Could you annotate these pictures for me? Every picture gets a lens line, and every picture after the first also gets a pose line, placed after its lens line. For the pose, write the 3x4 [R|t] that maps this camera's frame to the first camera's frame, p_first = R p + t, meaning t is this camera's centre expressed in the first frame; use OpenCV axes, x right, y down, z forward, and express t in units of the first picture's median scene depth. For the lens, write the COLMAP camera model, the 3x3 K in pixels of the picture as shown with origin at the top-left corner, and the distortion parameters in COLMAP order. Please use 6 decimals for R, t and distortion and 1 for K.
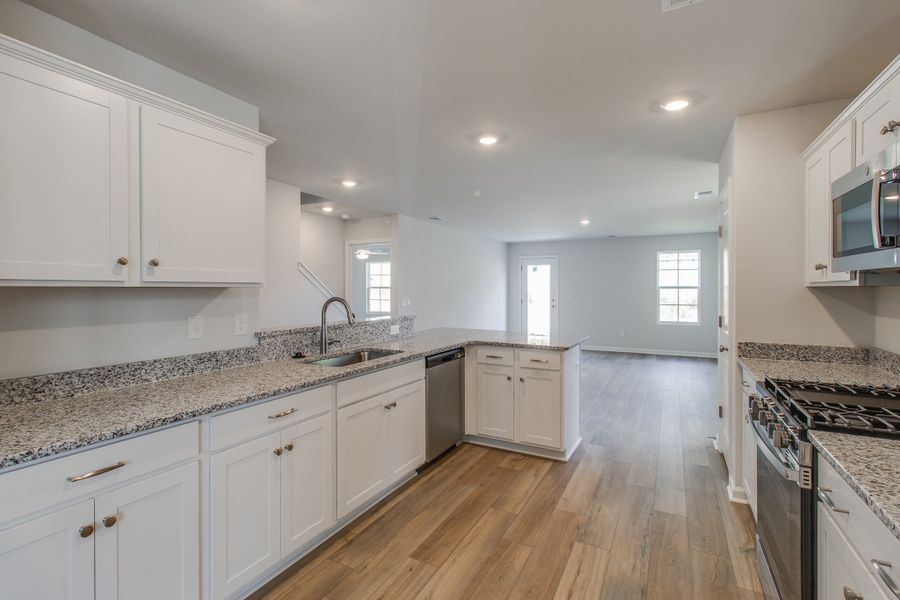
lens RADIAL K [[416.3, 0, 453.3], [0, 416.3, 295.0], [0, 0, 1]] dist [0.000452, -0.000593]
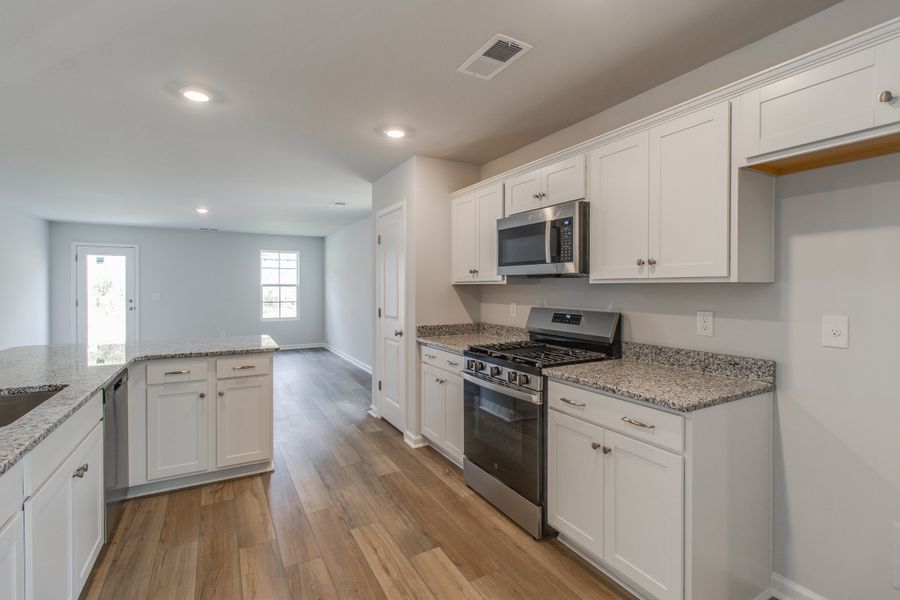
lens RADIAL K [[416.3, 0, 455.3], [0, 416.3, 292.4], [0, 0, 1]] dist [0.000452, -0.000593]
pose [[0.538060, -0.009466, 0.842854, -0.324119], [0.011392, 0.999927, 0.003958, 0.001850], [-0.842830, 0.007472, 0.538128, 0.165737]]
